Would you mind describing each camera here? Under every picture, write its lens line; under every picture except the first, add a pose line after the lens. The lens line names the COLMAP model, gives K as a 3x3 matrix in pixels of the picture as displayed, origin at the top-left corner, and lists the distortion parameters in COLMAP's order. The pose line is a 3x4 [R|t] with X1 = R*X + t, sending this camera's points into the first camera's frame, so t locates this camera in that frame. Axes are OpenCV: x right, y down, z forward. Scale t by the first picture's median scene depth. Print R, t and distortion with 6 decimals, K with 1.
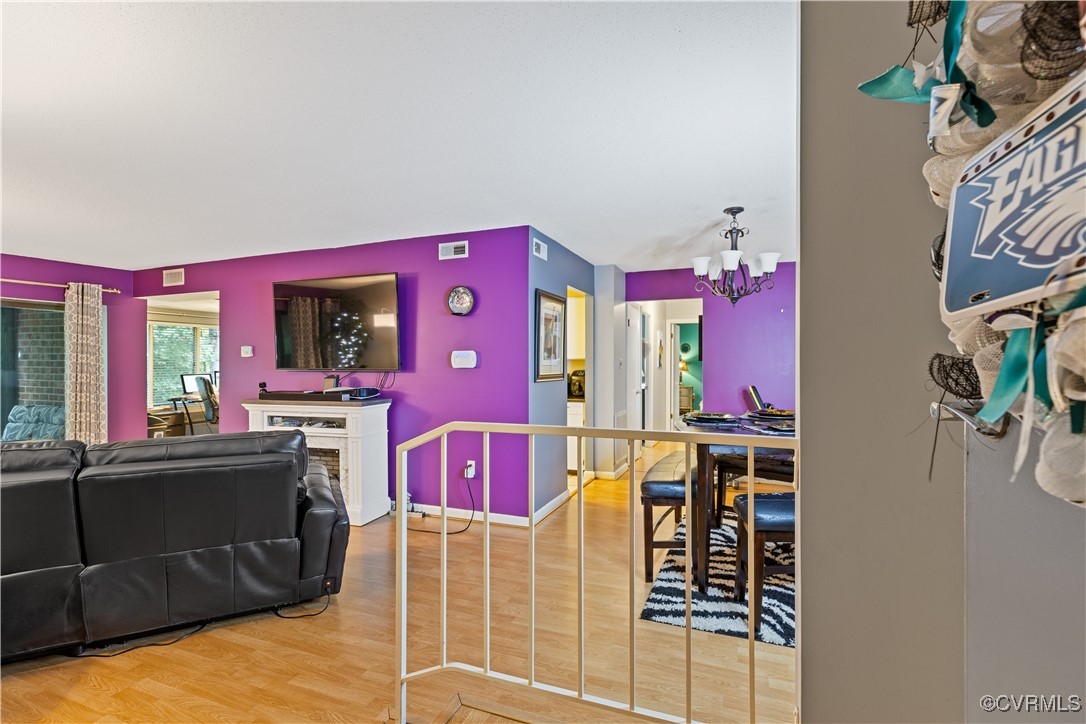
lens RADIAL K [[486.3, 0, 538.8], [0, 486.3, 361.8], [0, 0, 1]] dist [0.005661, -0.000272]
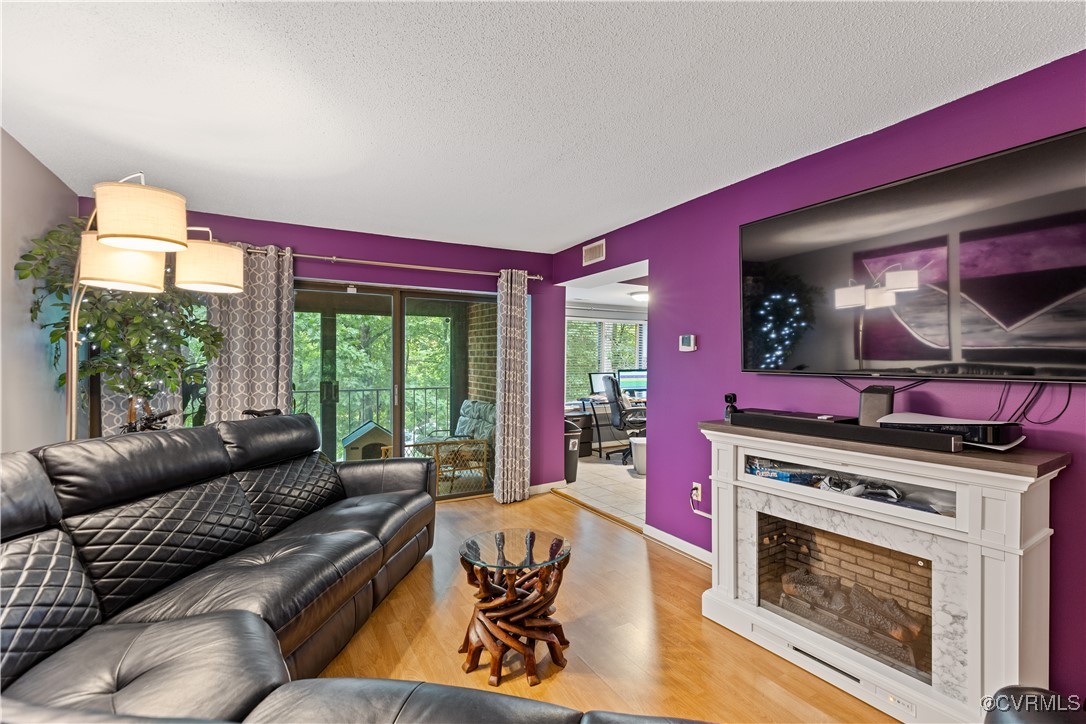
lens RADIAL K [[486.3, 0, 541.0], [0, 486.3, 356.4], [0, 0, 1]] dist [0.005661, -0.000272]
pose [[0.762258, 0.002500, -0.647269, -0.284275], [-0.010425, 0.999910, -0.008415, 0.003993], [0.647190, 0.013162, 0.762215, 0.323073]]
